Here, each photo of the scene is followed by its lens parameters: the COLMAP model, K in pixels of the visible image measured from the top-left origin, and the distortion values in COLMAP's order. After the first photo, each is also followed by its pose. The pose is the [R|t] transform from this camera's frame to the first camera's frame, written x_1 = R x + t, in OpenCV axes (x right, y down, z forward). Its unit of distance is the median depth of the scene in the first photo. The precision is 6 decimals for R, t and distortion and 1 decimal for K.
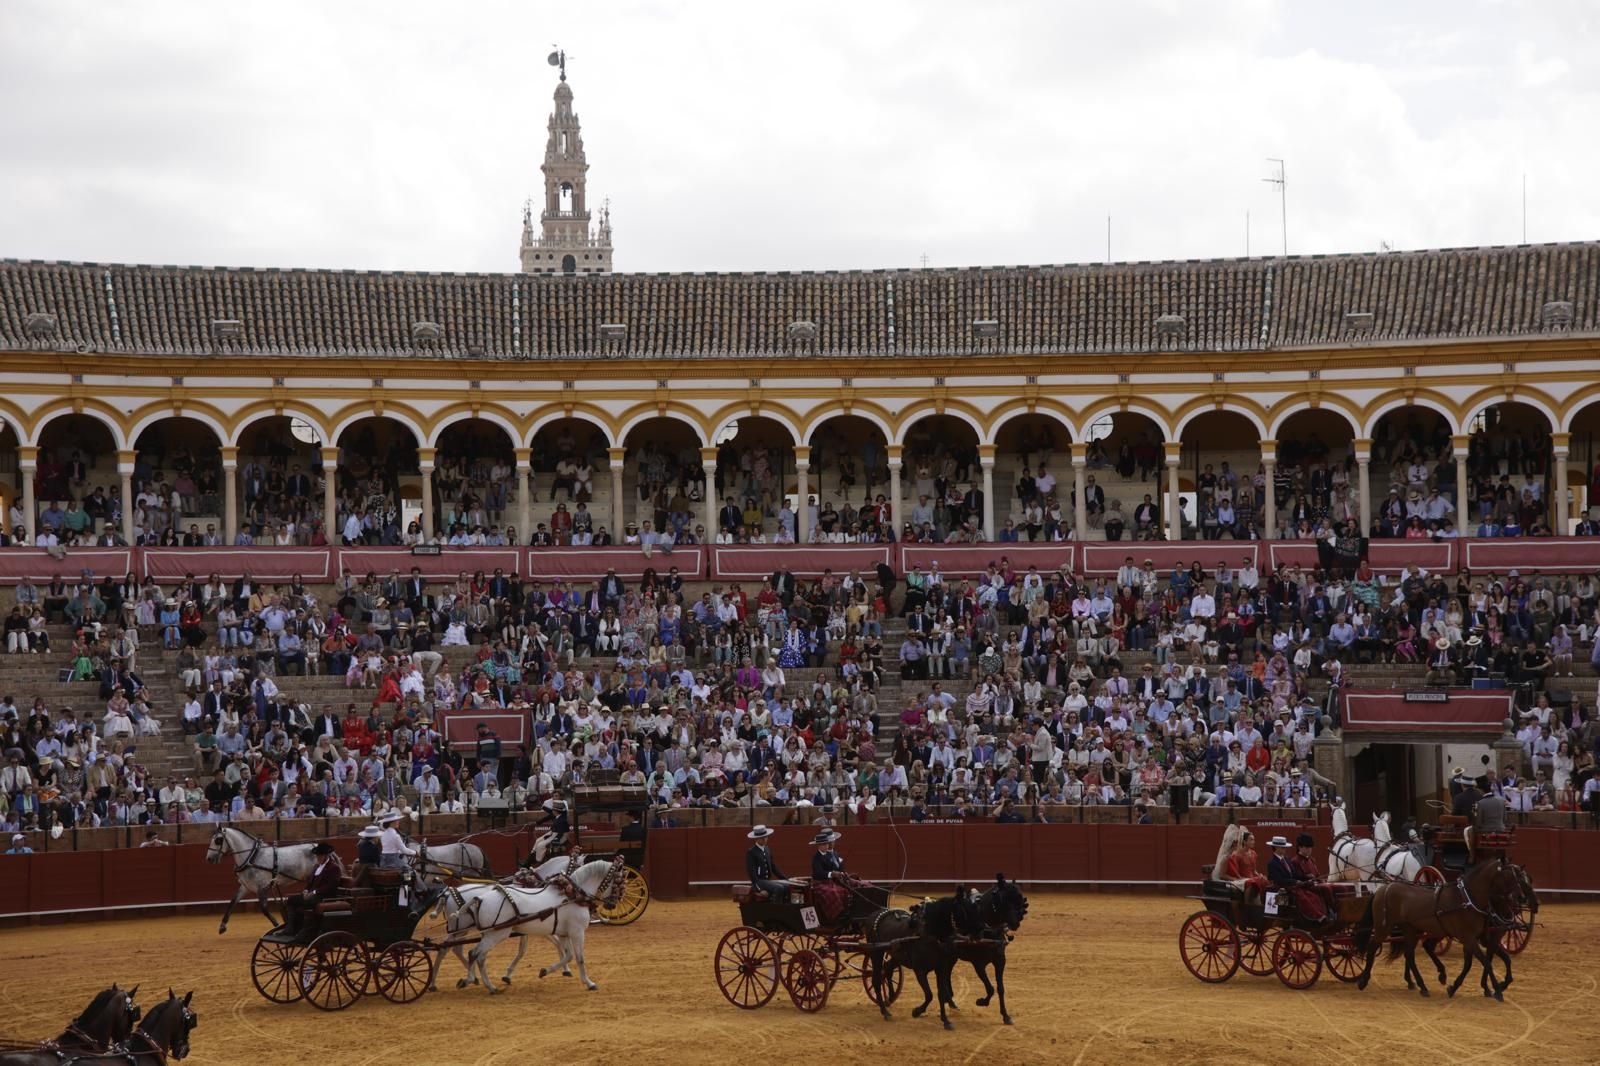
lens RADIAL K [[3512.2, 0, 810.1], [0, 3512.2, 509.8], [0, 0, 1]] dist [0.387621, 0.233912]
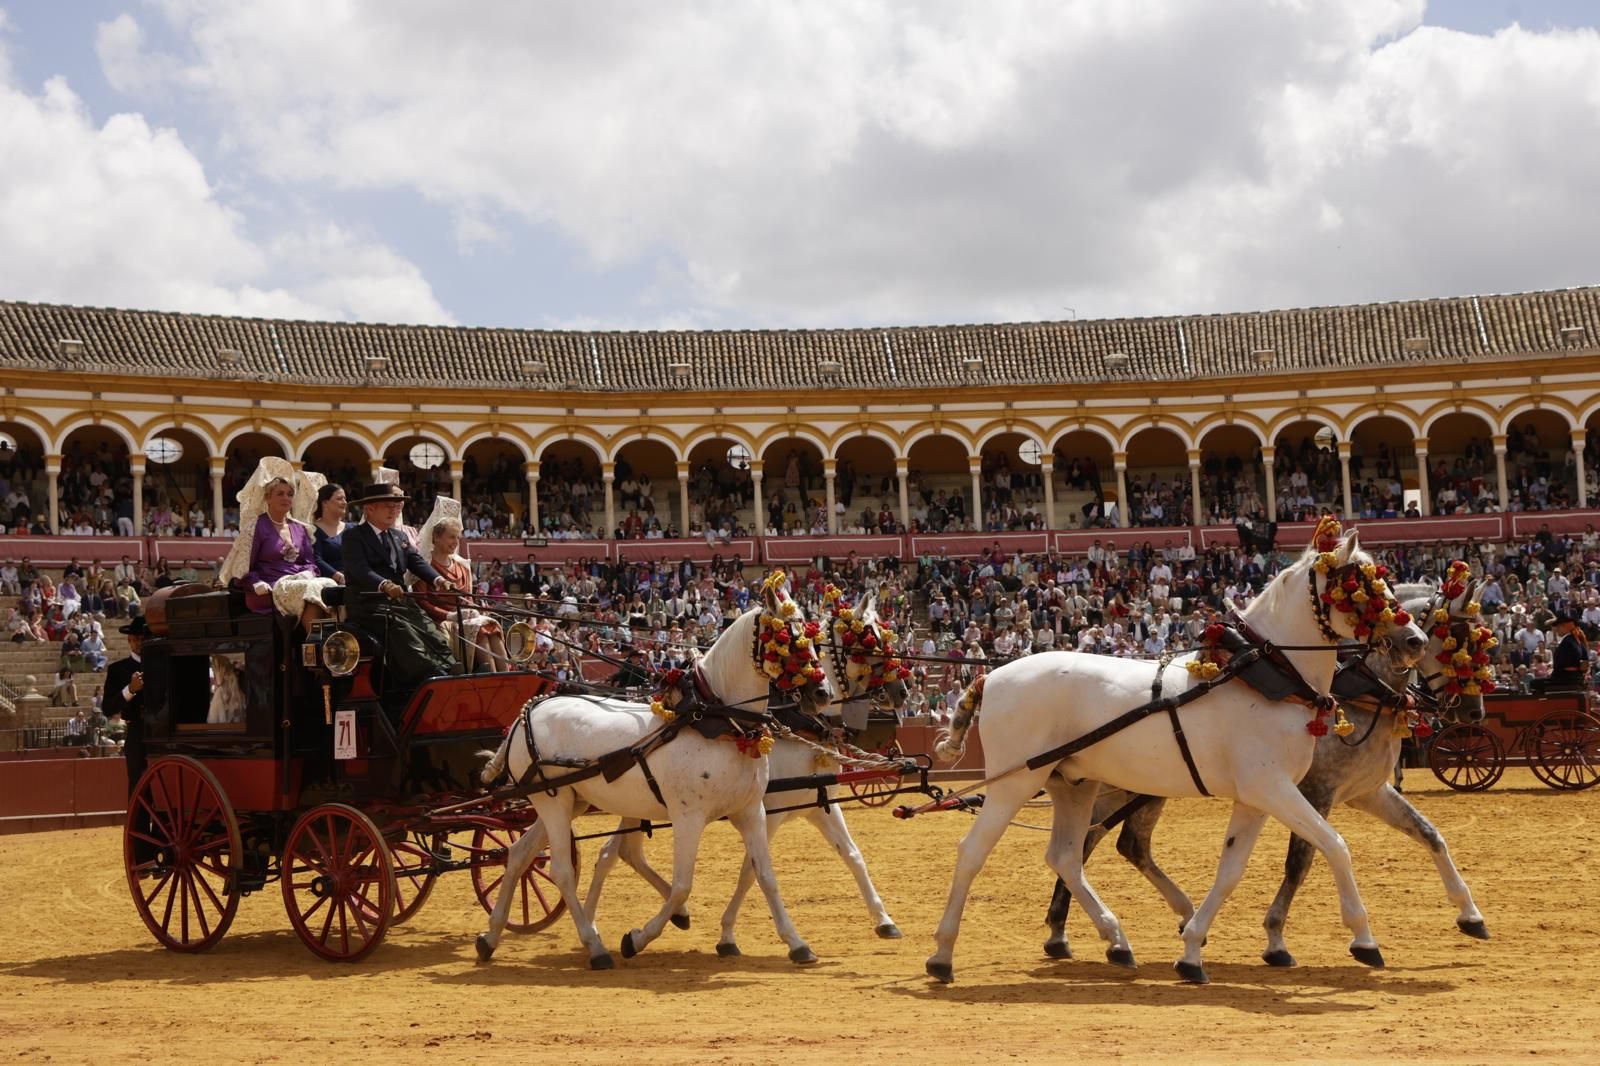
lens RADIAL K [[2443.6, 0, 808.2], [0, 2443.6, 513.2], [0, 0, 1]] dist [0.216385, 0.083492]
pose [[0.993681, -0.010412, 0.111761, -0.108126], [0.018186, 0.997467, -0.068765, 0.061260], [-0.110762, 0.070363, 0.991353, 0.131698]]
